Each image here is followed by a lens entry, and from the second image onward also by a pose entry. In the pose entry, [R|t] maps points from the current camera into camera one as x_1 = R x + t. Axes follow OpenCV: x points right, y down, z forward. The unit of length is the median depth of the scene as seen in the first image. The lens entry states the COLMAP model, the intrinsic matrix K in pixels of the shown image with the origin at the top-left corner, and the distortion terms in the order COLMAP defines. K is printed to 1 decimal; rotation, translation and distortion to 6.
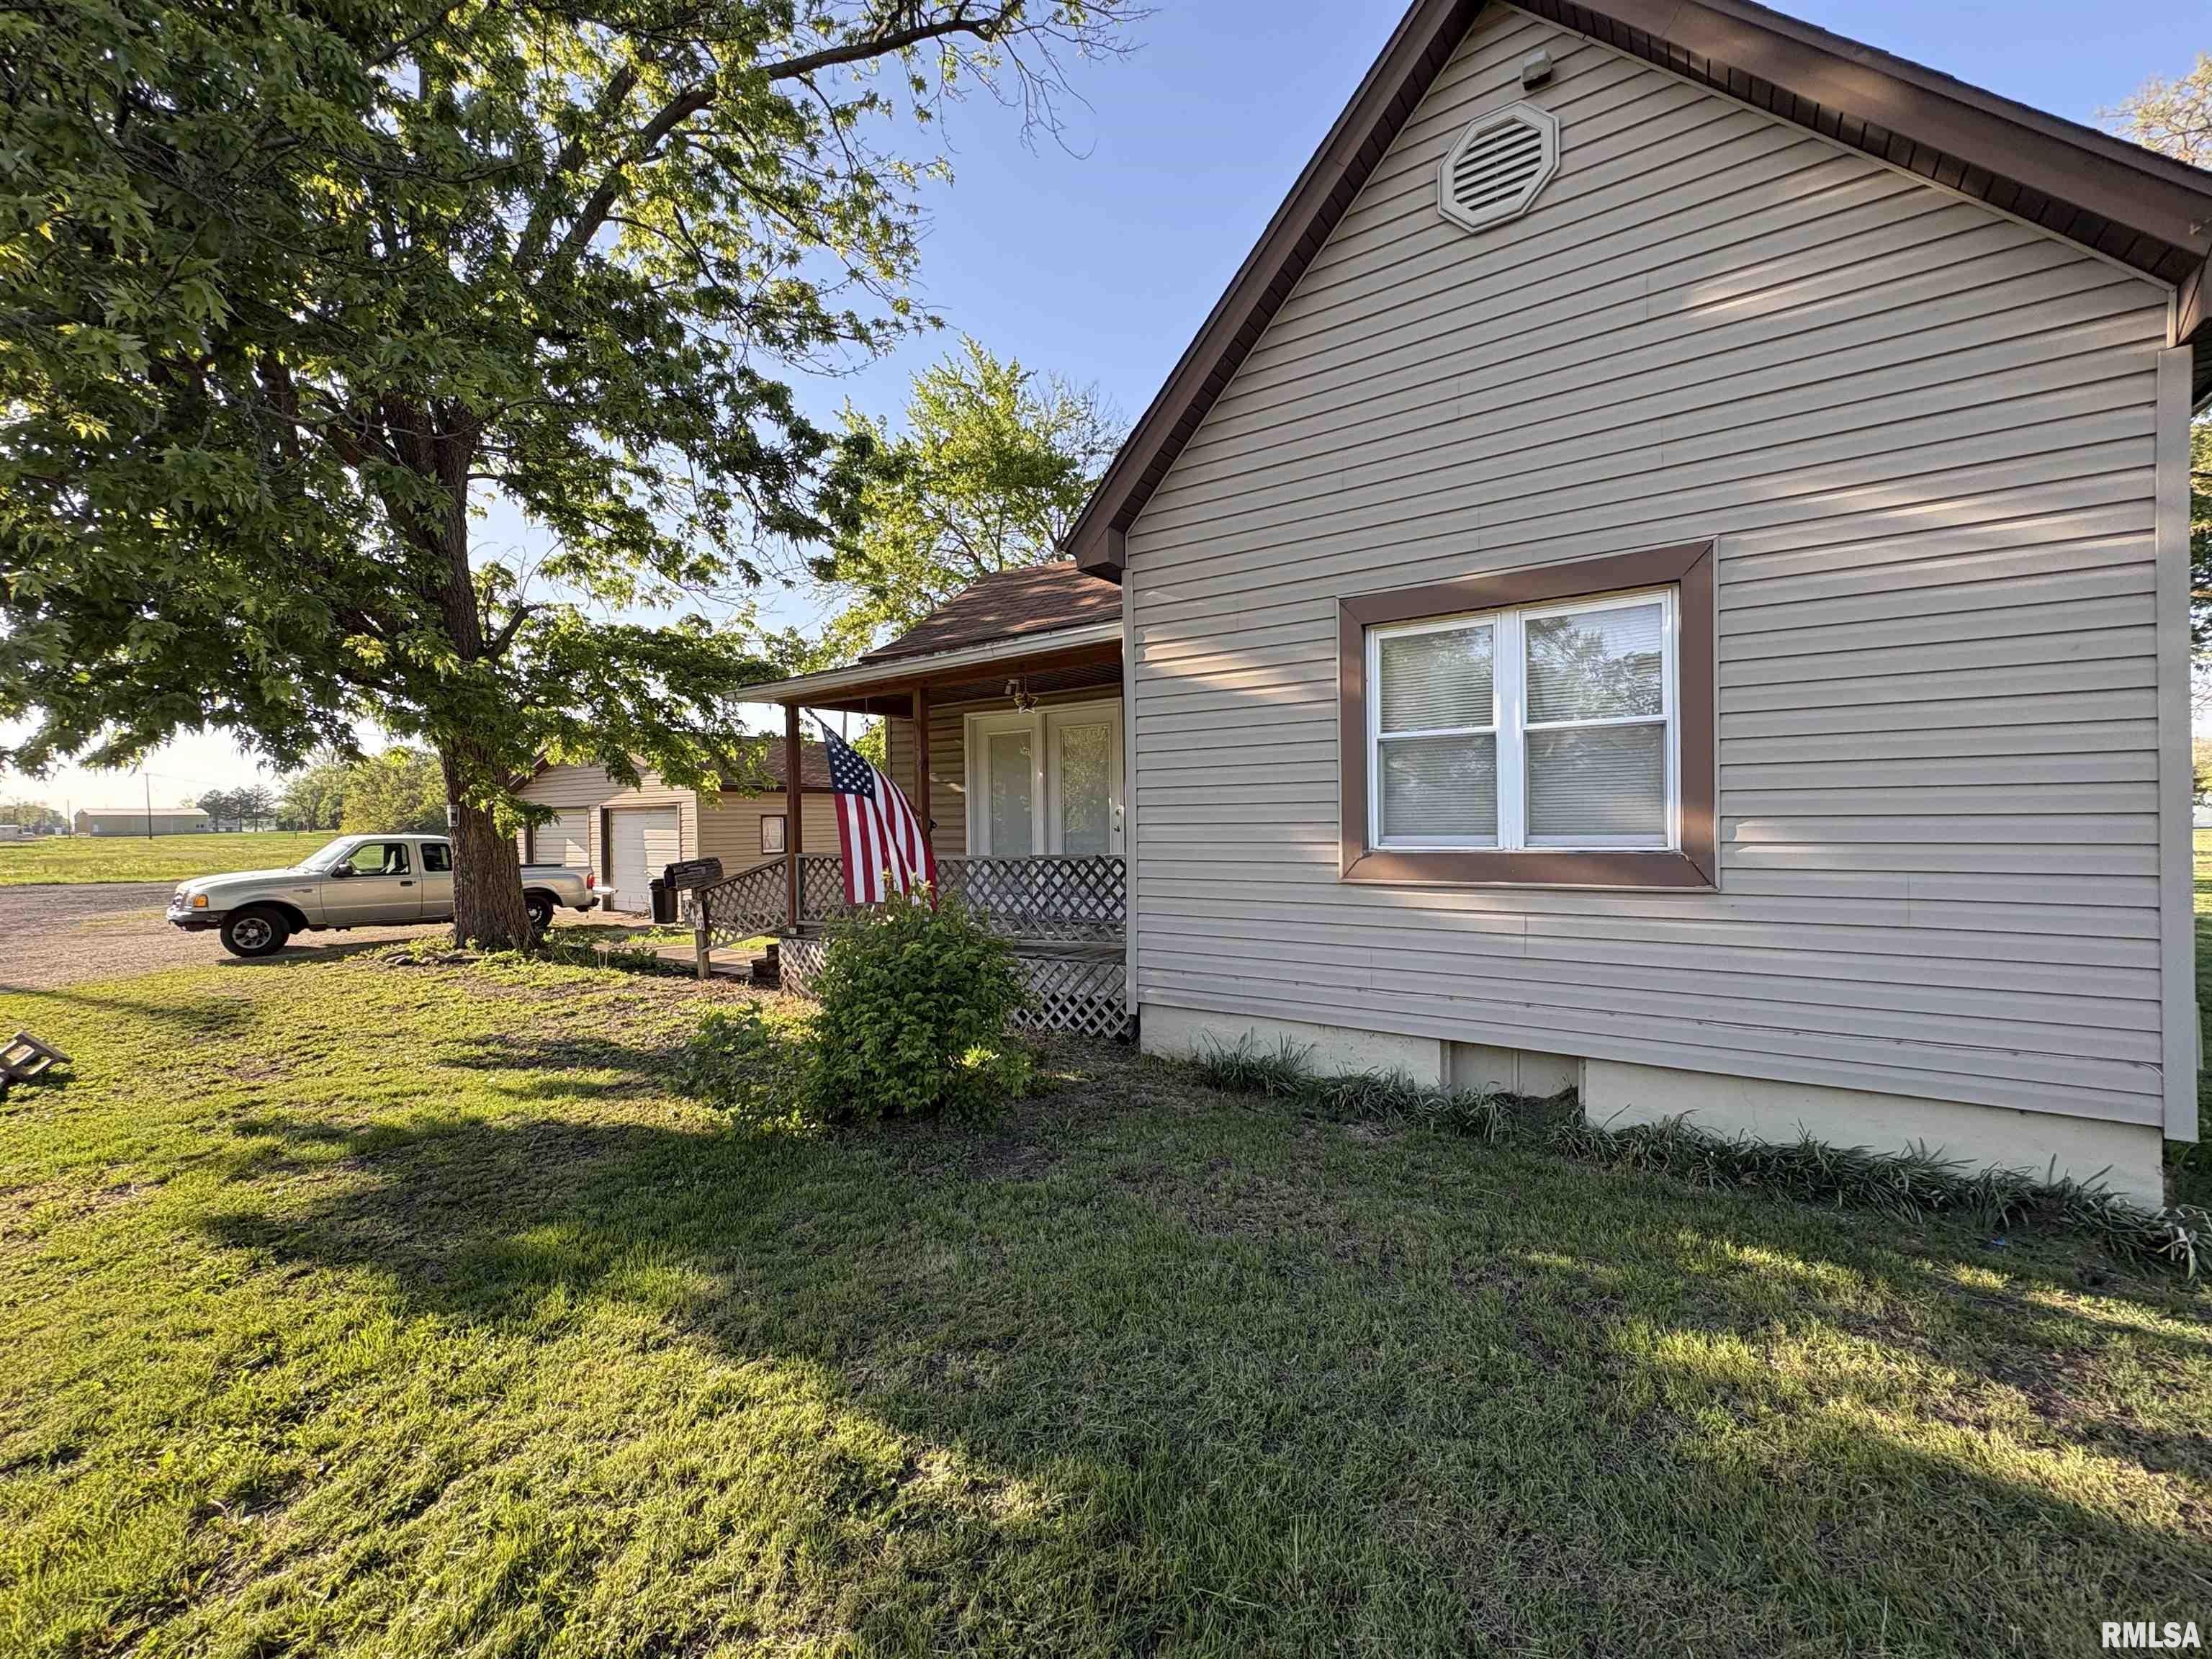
lens RADIAL K [[888.9, 0, 1102.5], [0, 888.9, 826.8], [0, 0, 1]] dist [-0.005216, 0.001864]
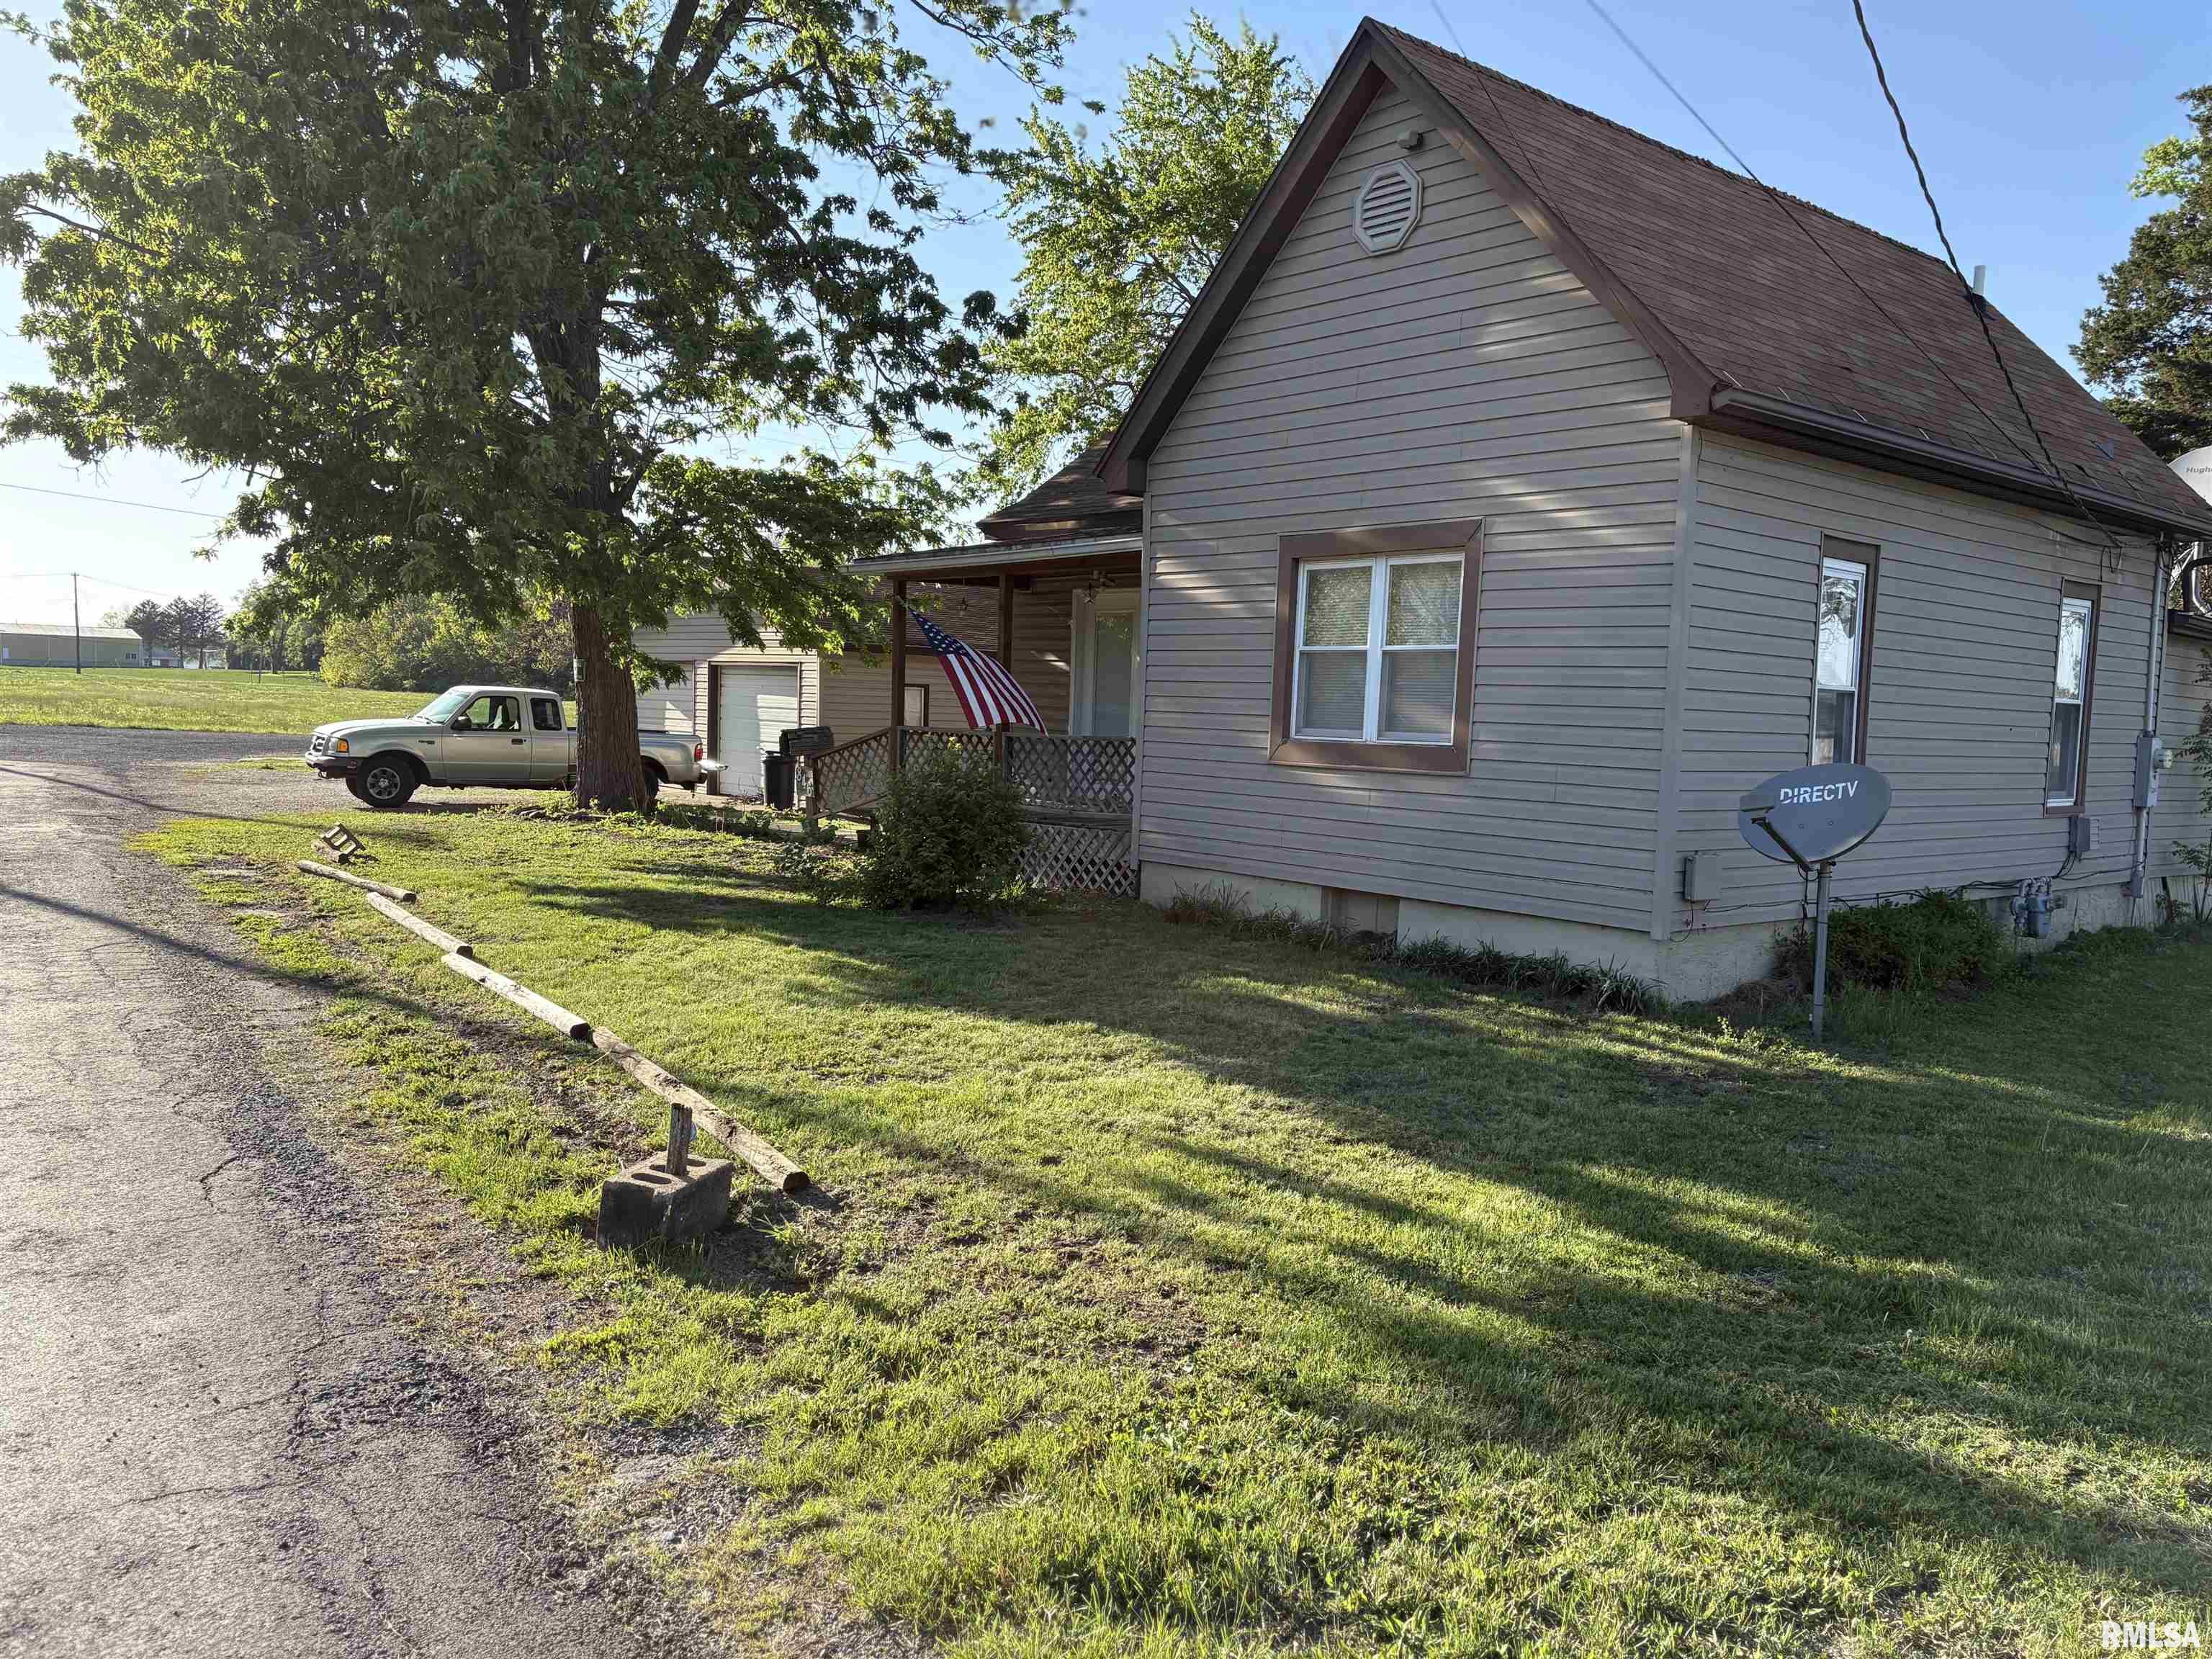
lens RADIAL K [[1676.7, 0, 1115.0], [0, 1676.7, 836.6], [0, 0, 1]] dist [0.046926, -0.020493]
pose [[0.964063, 0.068038, -0.256815, 0.499135], [-0.049856, 0.995810, 0.076665, -0.003635], [0.260955, -0.061107, 0.963415, -1.001712]]
